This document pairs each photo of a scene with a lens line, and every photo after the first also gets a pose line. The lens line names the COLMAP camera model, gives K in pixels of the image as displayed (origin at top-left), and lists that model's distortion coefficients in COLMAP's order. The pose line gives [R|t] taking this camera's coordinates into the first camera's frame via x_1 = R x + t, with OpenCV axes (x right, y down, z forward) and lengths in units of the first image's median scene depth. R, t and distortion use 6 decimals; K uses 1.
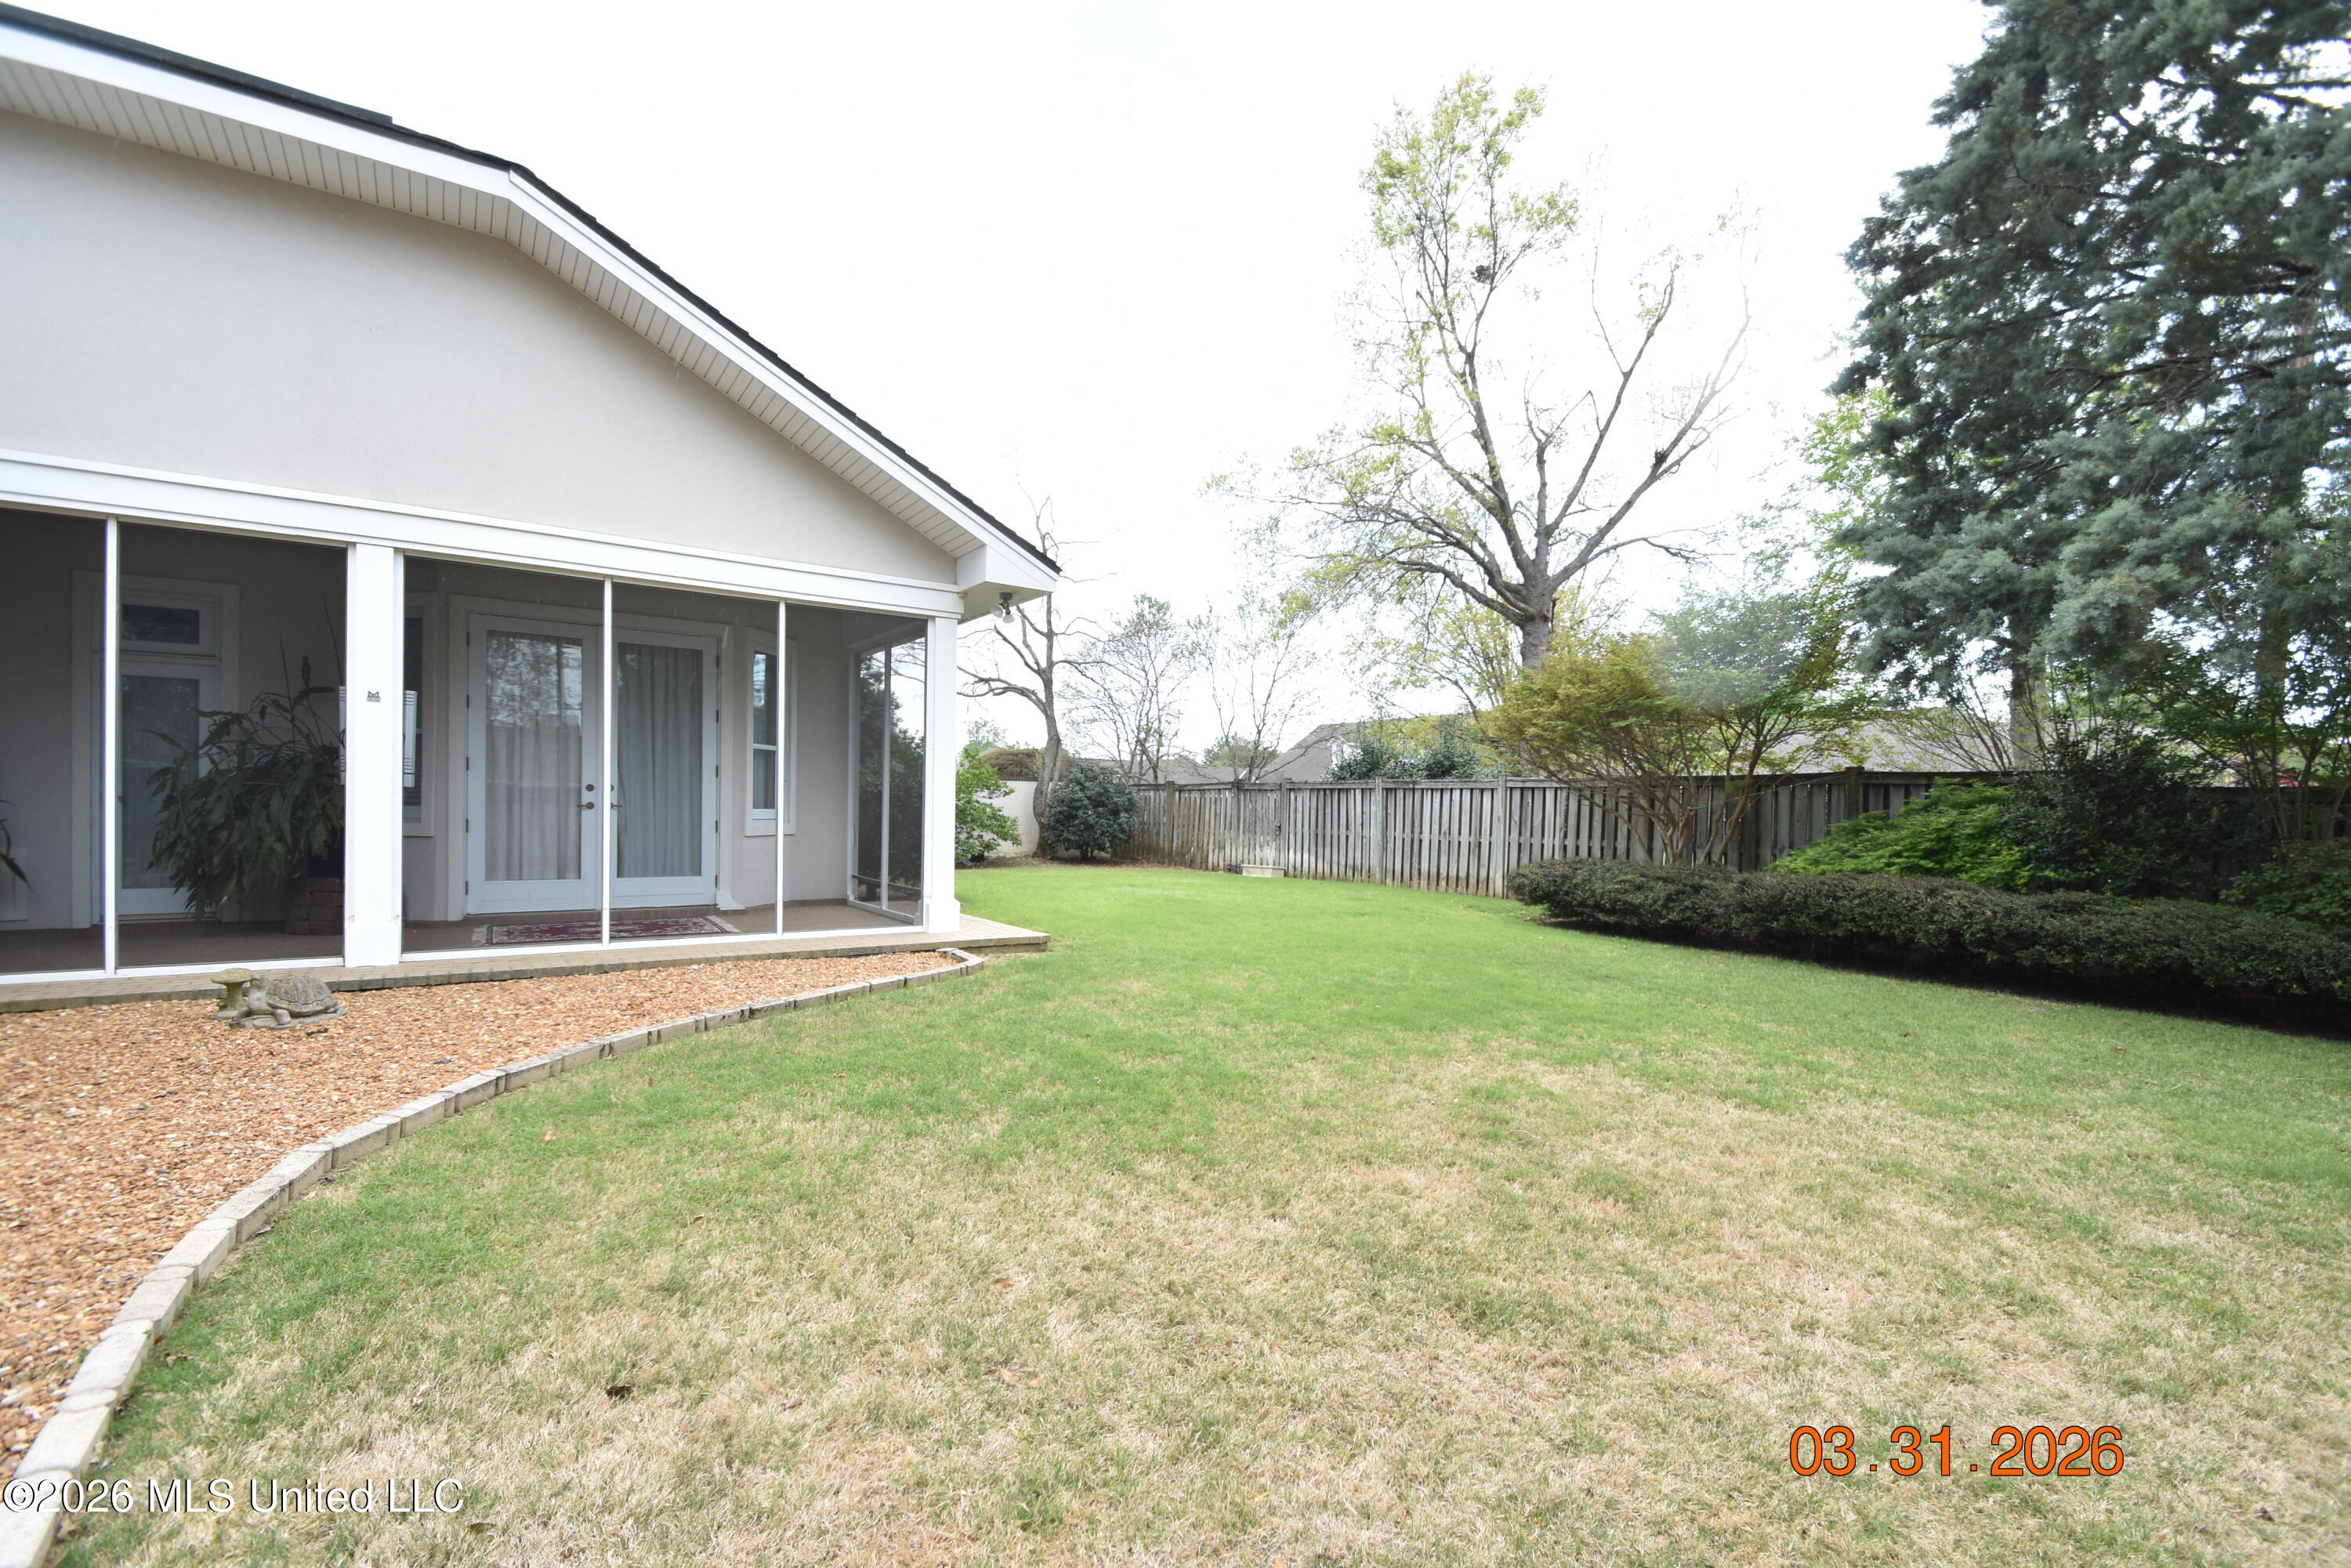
lens RADIAL K [[1026.0, 0, 1175.5], [0, 1026.0, 784.0], [0, 0, 1]] dist [0.000265, -0.000010]
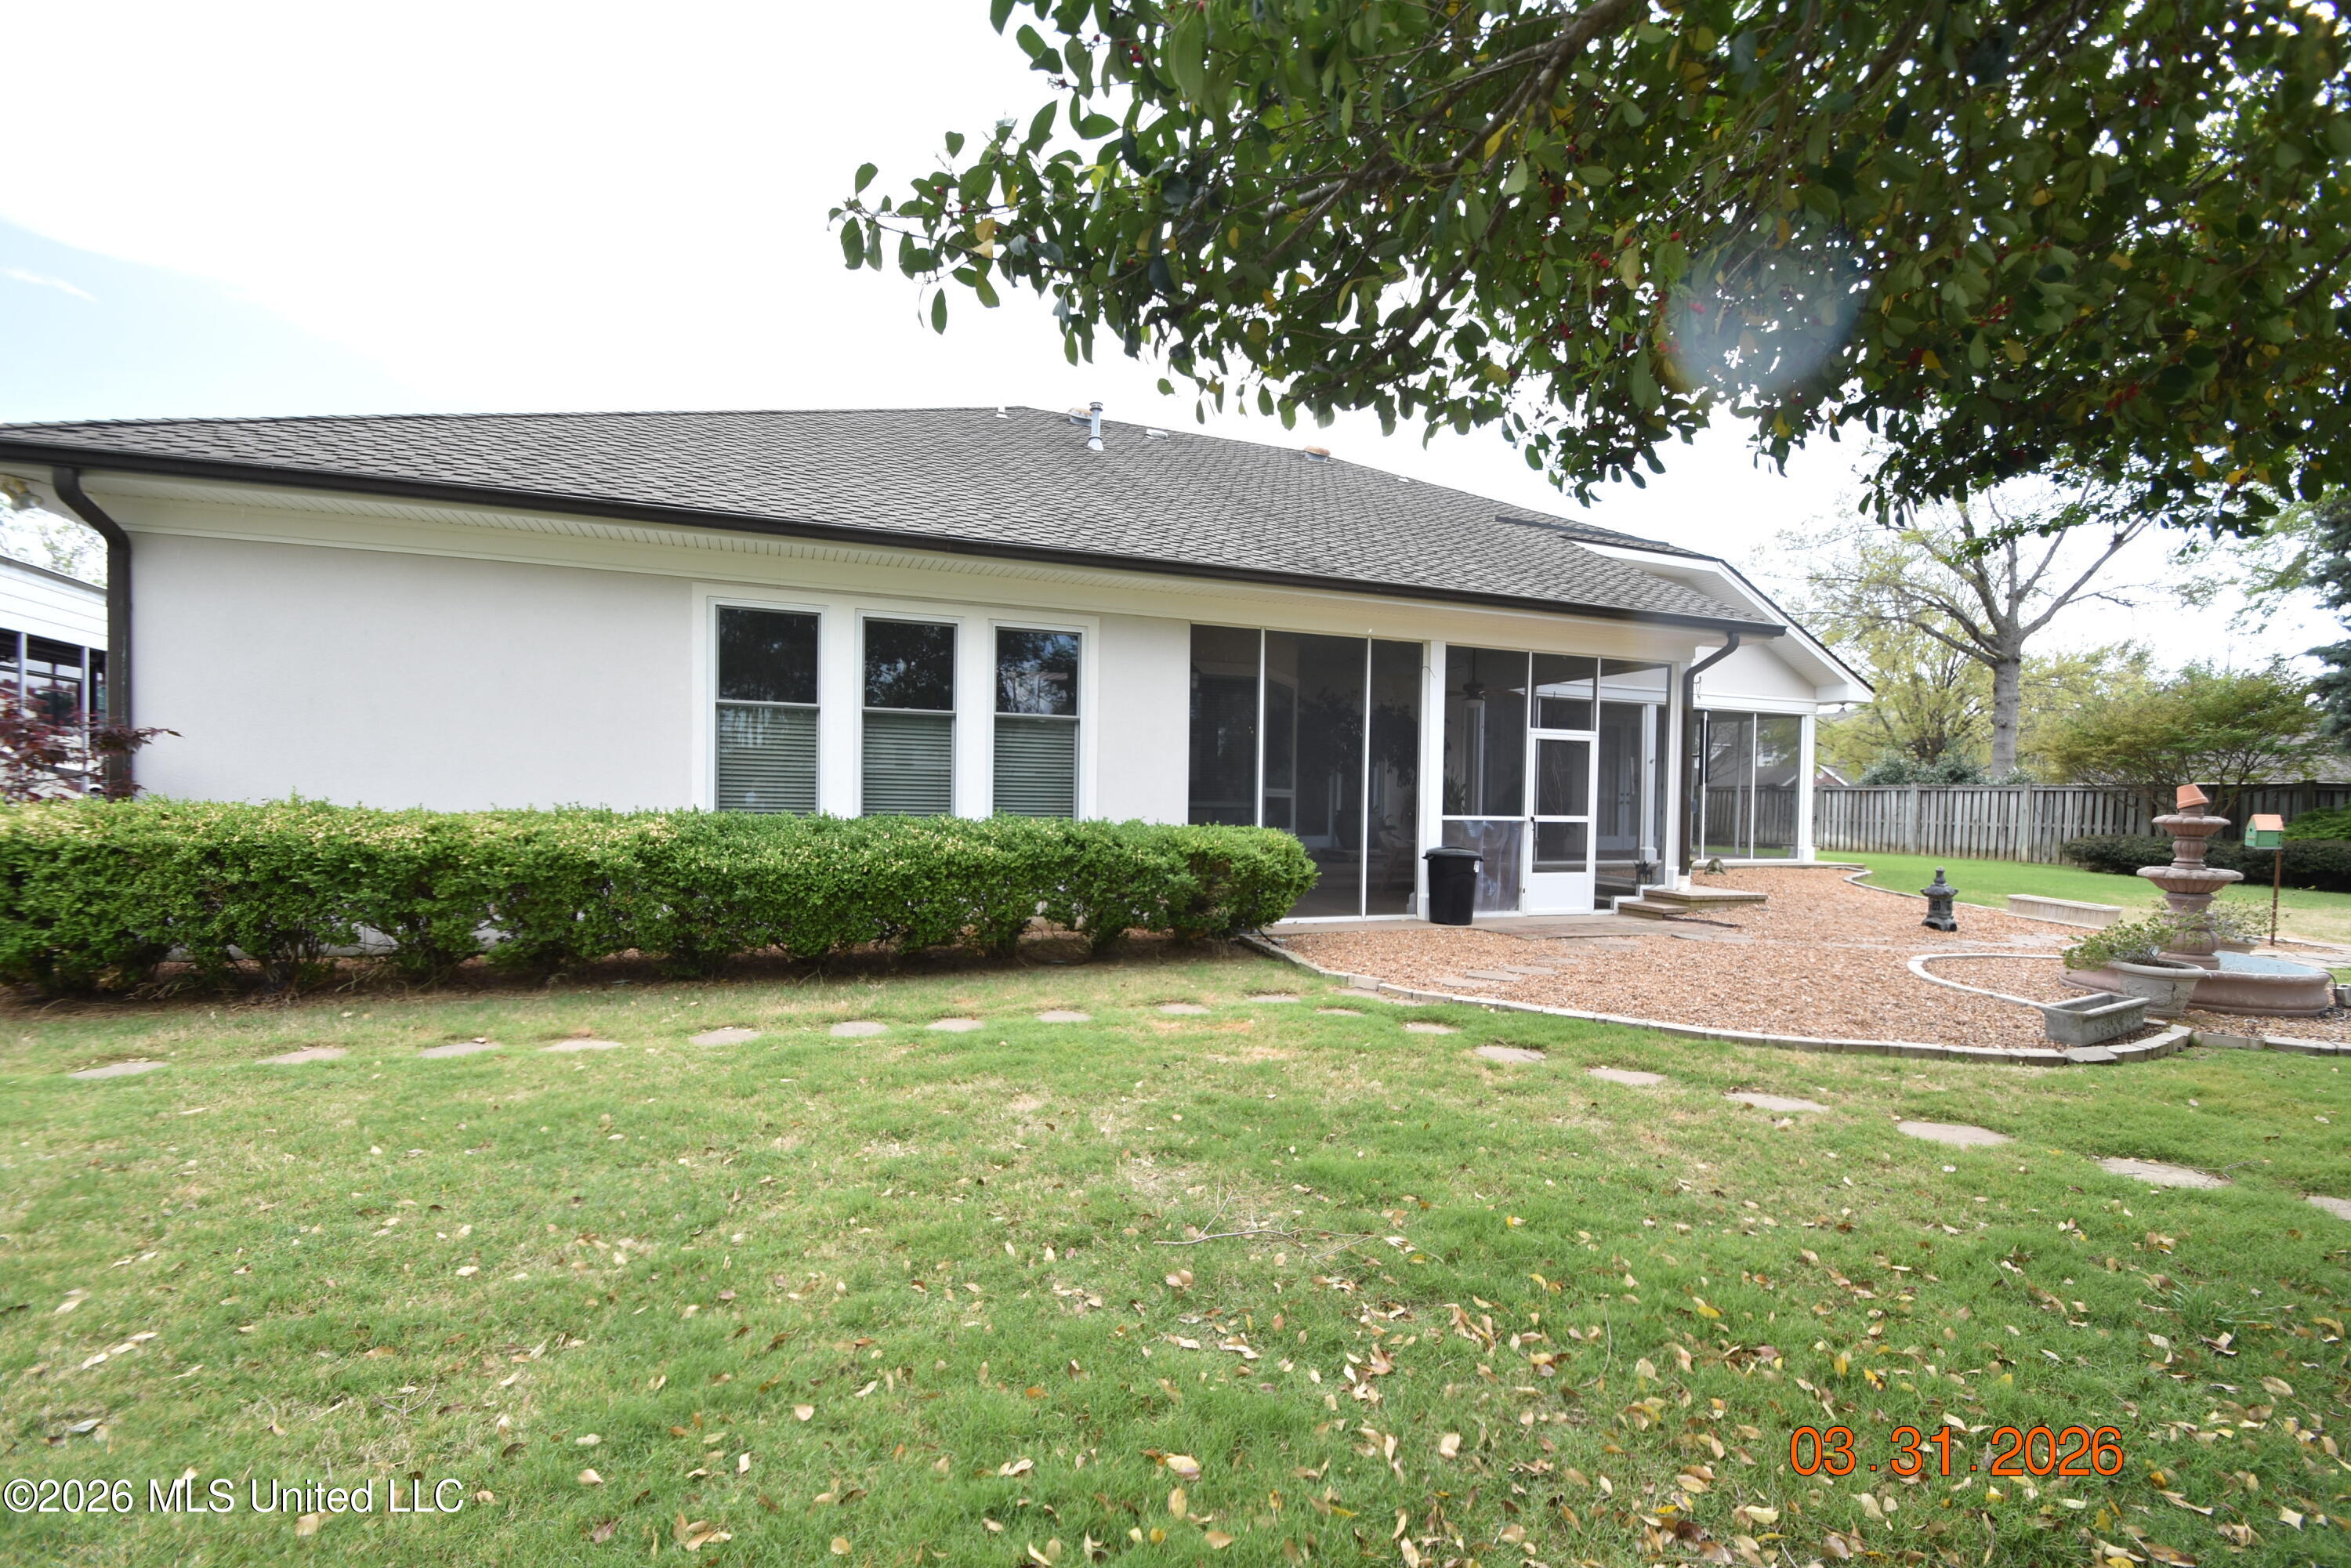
lens RADIAL K [[977.9, 0, 1175.3], [0, 977.9, 798.0], [0, 0, 1]] dist [0.000752, -0.014180]
pose [[0.967456, 0.001783, -0.253032, -0.514949], [0.003012, 0.999823, 0.018561, -0.015592], [0.253020, -0.018719, 0.967280, -0.677552]]
